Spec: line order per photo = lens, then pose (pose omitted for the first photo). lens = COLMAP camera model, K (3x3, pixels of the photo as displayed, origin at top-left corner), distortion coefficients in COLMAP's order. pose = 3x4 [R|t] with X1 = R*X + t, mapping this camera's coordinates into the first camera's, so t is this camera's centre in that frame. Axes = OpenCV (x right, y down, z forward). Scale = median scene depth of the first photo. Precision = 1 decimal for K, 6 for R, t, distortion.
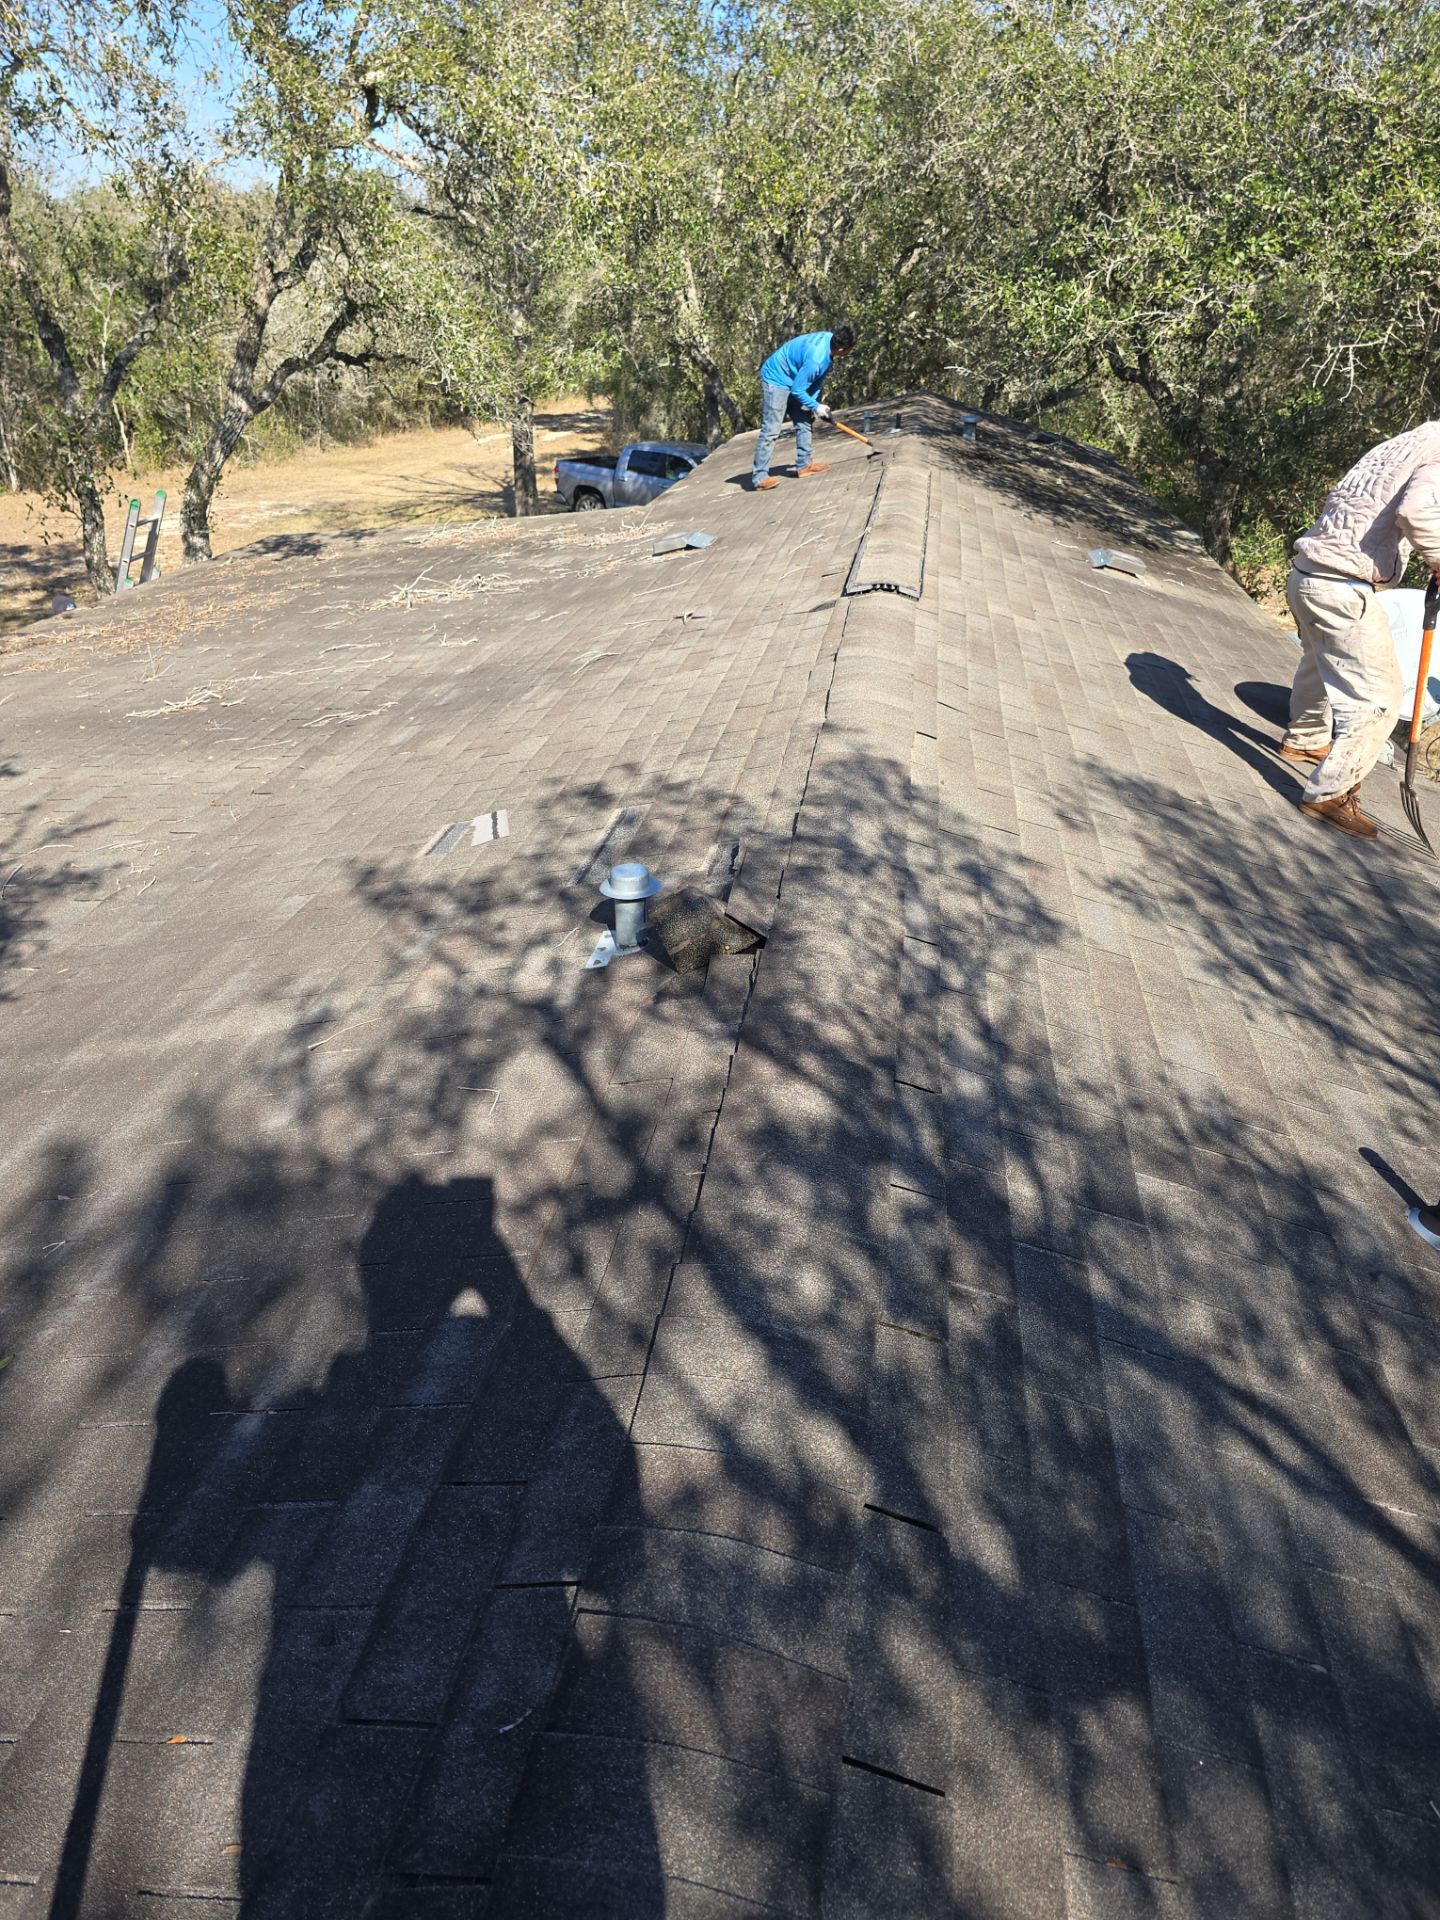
lens RADIAL K [[1361.6, 0, 725.7], [0, 1361.6, 971.1], [0, 0, 1]] dist [0.053970, -0.007414]
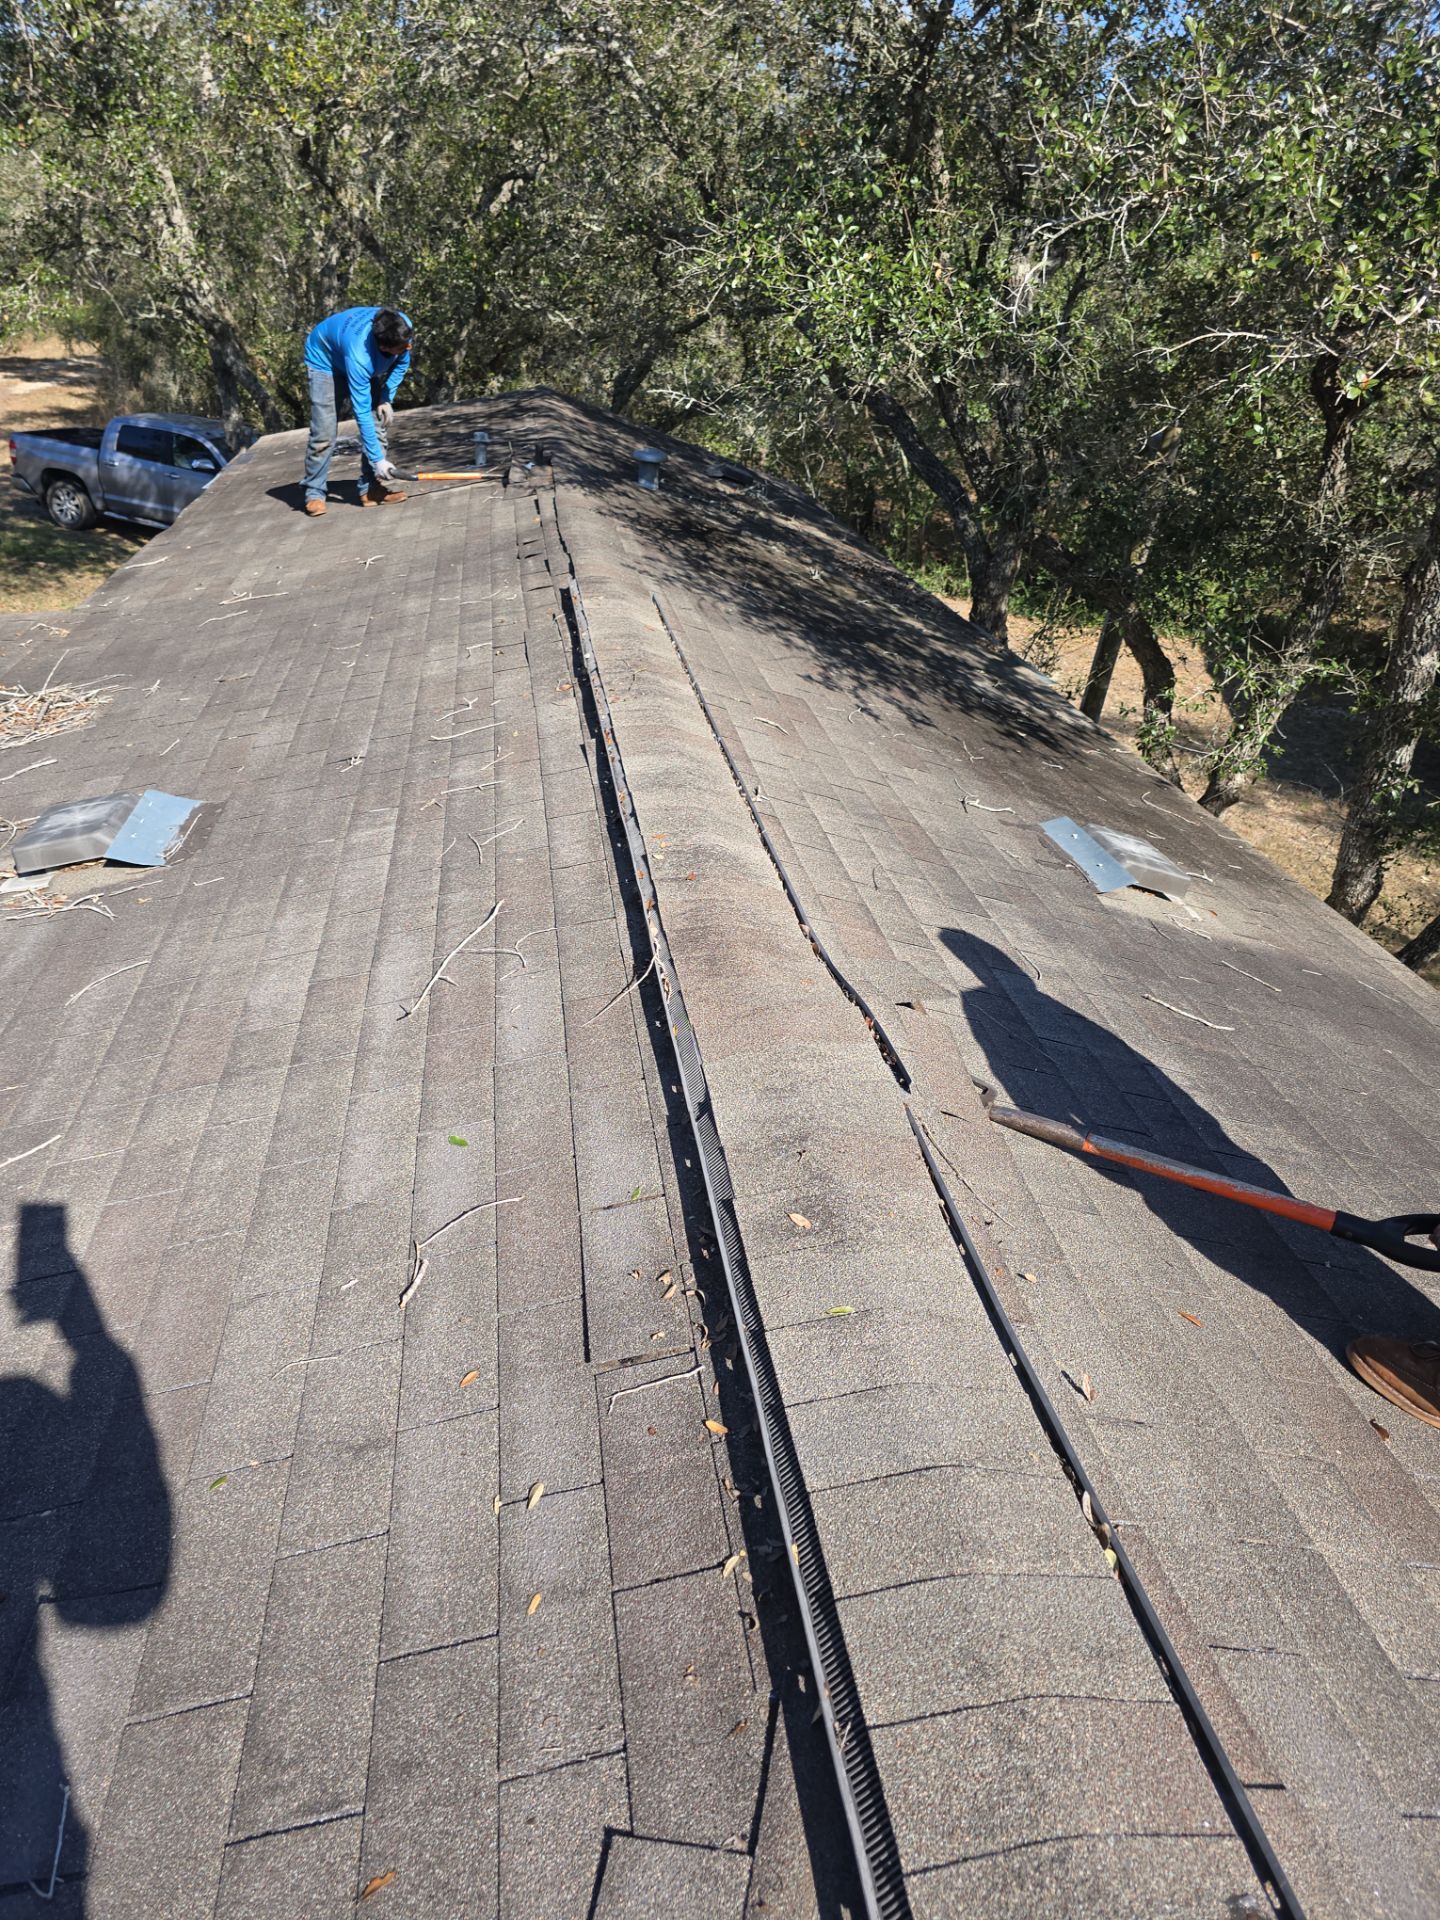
lens RADIAL K [[1361.6, 0, 723.2], [0, 1361.6, 953.2], [0, 0, 1]] dist [0.053970, -0.007414]
pose [[0.955421, -0.073102, 0.286053, 0.009953], [0.069093, 0.997319, 0.024097, -0.119650], [-0.287048, -0.003258, 0.957911, 0.249350]]
